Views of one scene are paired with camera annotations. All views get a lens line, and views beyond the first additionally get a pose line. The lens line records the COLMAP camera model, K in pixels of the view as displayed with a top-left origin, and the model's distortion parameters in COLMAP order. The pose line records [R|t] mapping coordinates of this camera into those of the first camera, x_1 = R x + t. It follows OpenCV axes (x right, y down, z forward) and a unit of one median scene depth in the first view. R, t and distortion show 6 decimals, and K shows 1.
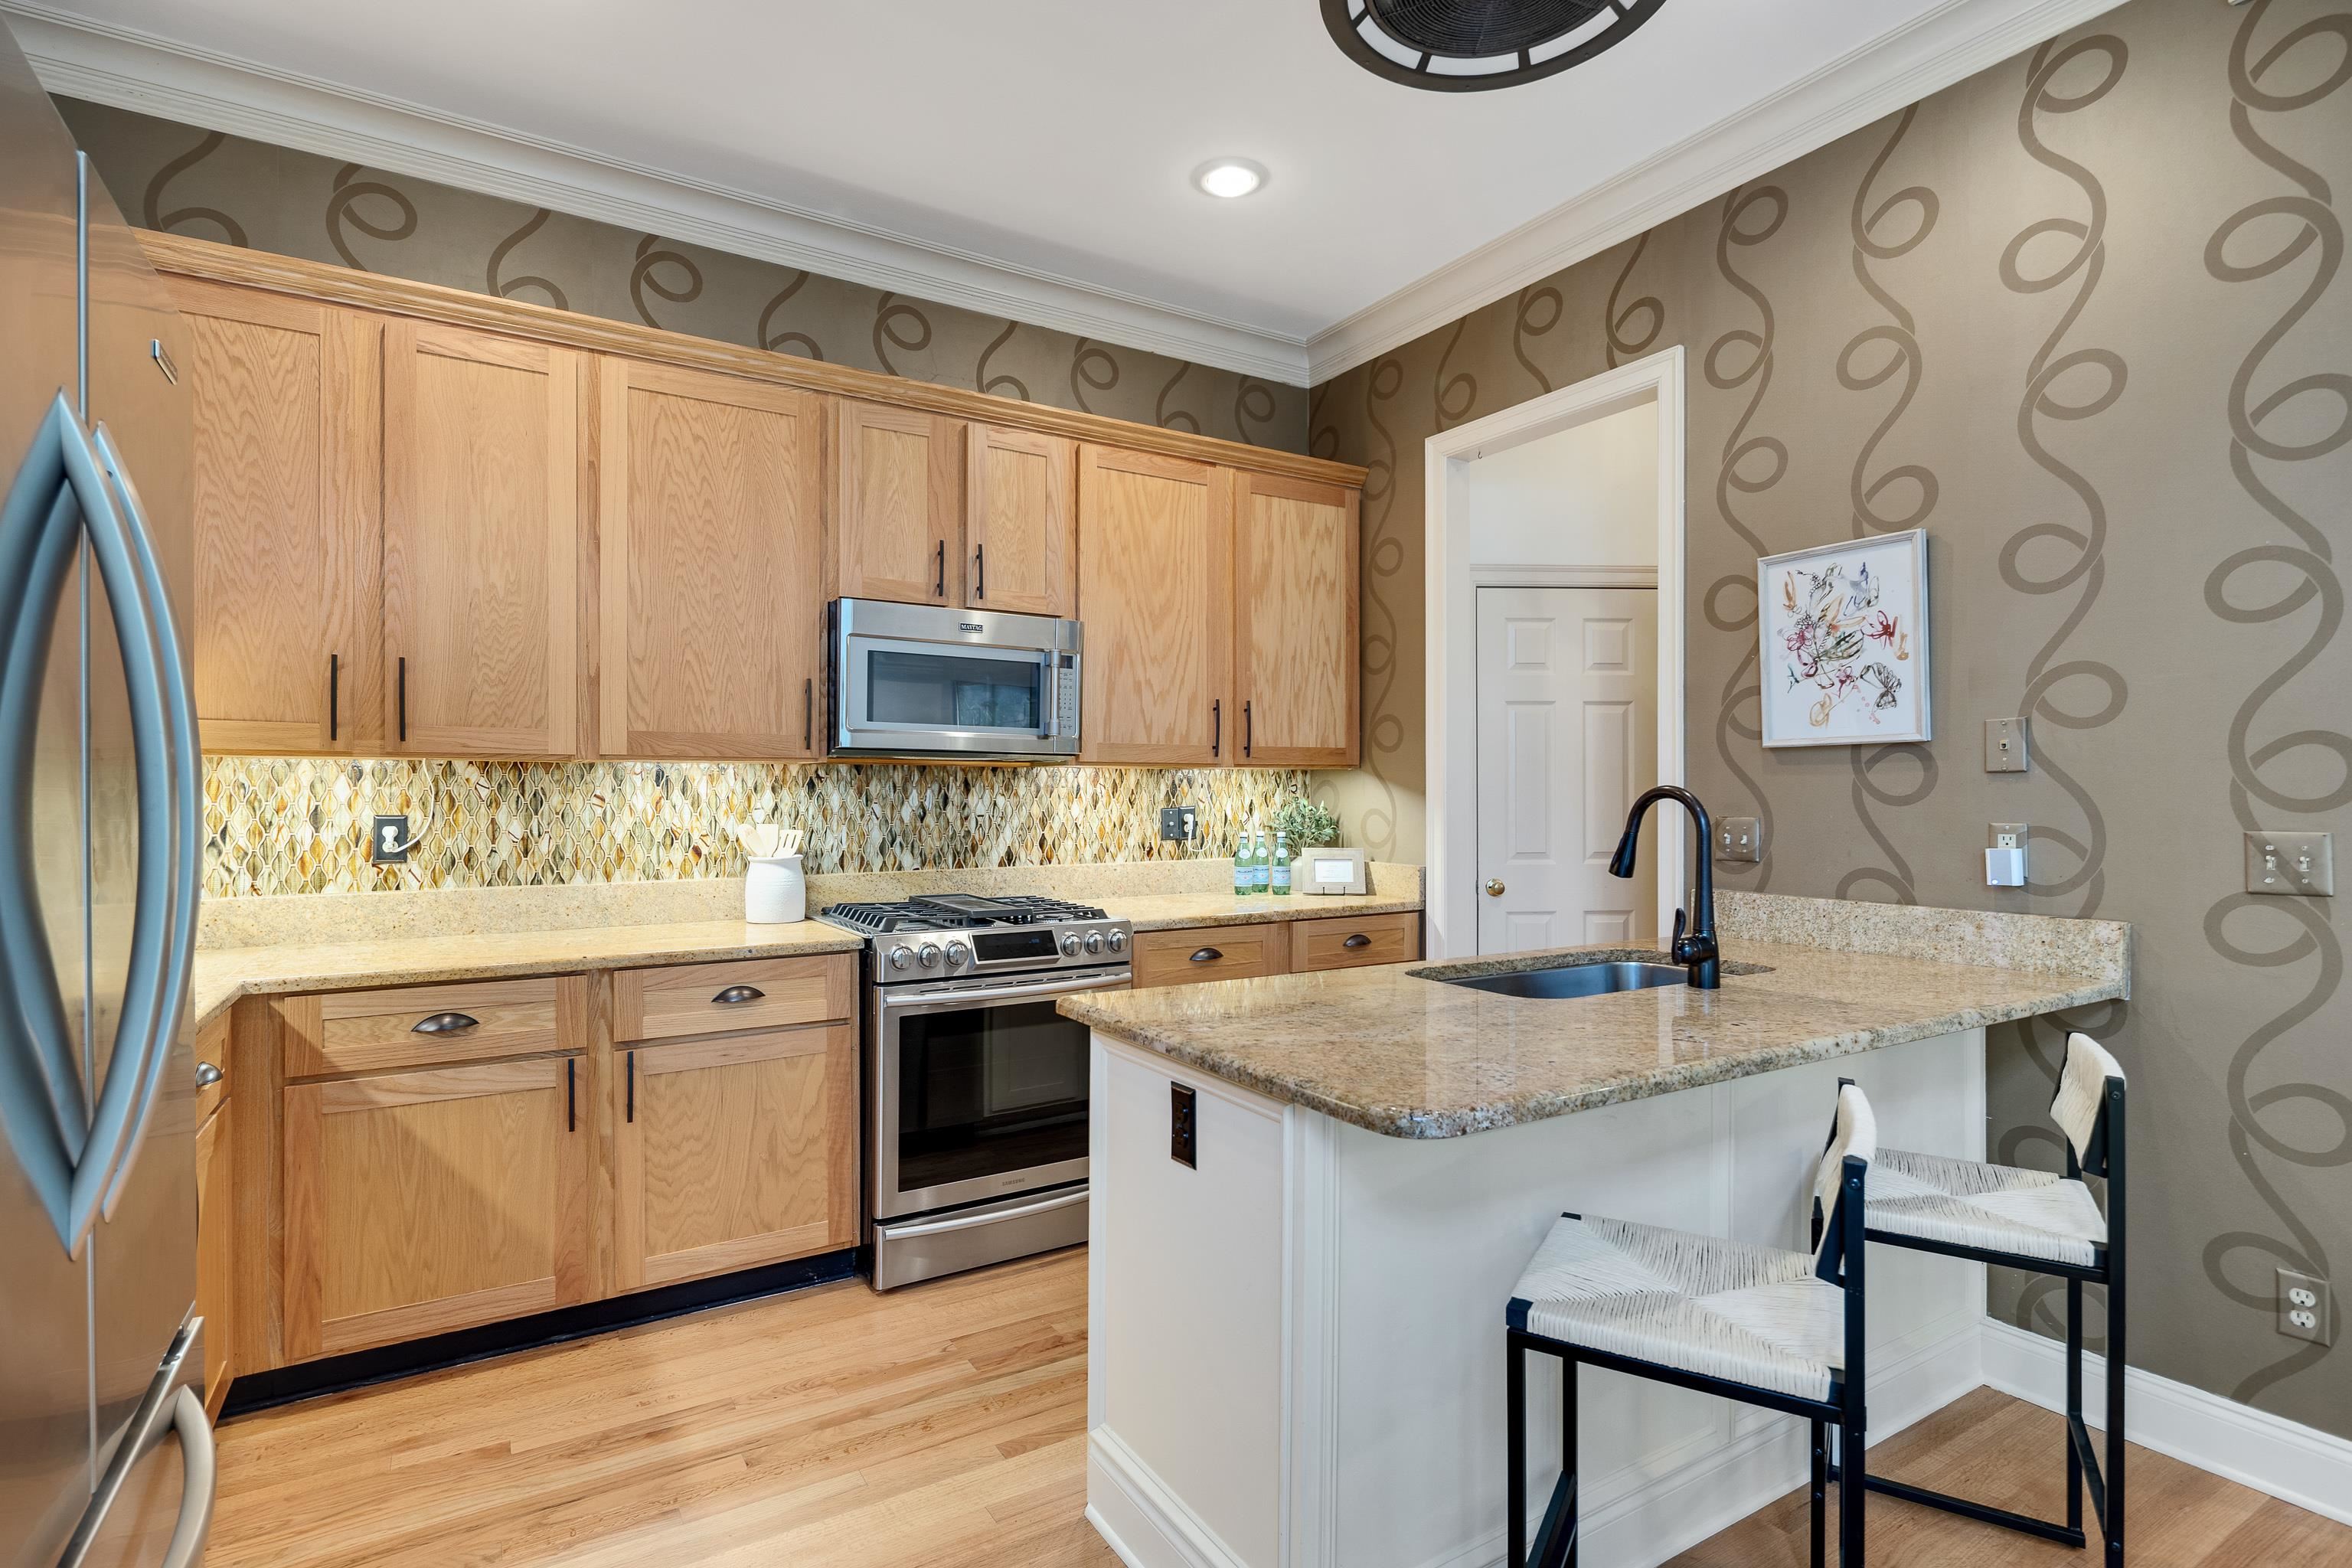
lens RADIAL K [[1137.8, 0, 1168.8], [0, 1137.8, 790.8], [0, 0, 1]] dist [0.006894, -0.005864]
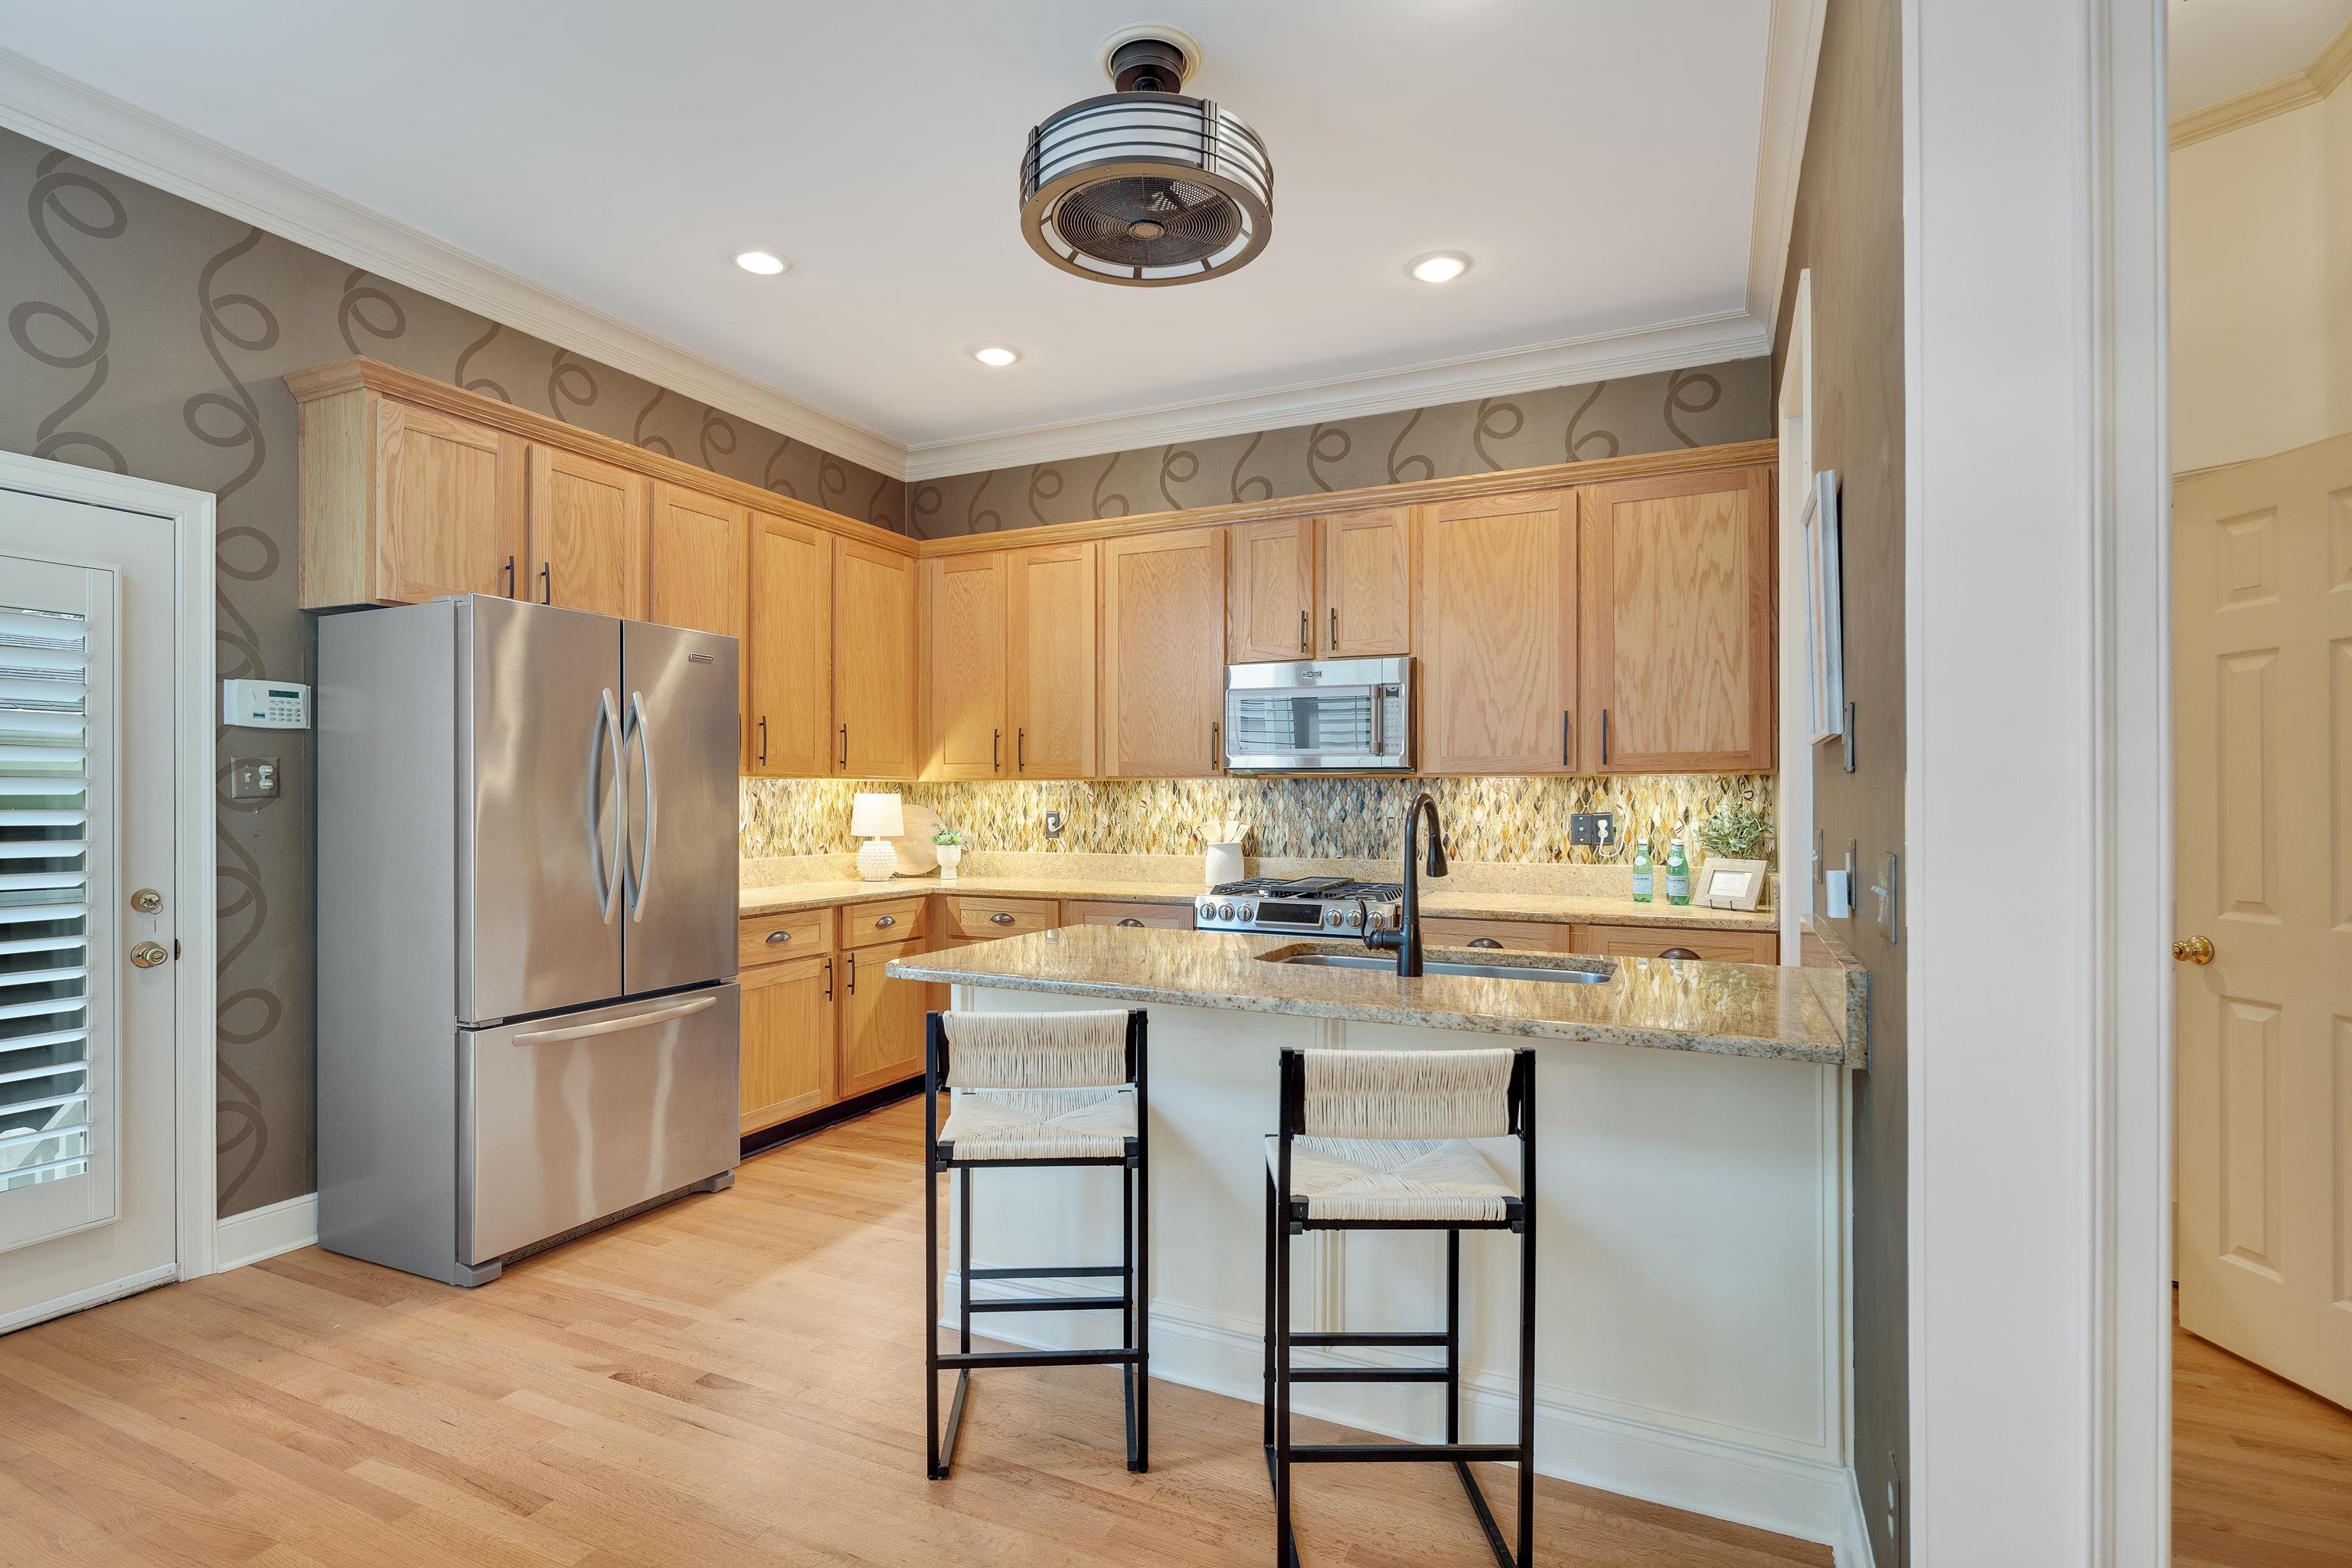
lens RADIAL K [[1137.8, 0, 1171.7], [0, 1137.8, 798.3], [0, 0, 1]] dist [0.006894, -0.005864]
pose [[0.548622, -0.000328, -0.836070, 0.769667], [0.000798, 1.000000, 0.000132, 0.000087], [0.836070, -0.000740, 0.548622, 0.125345]]
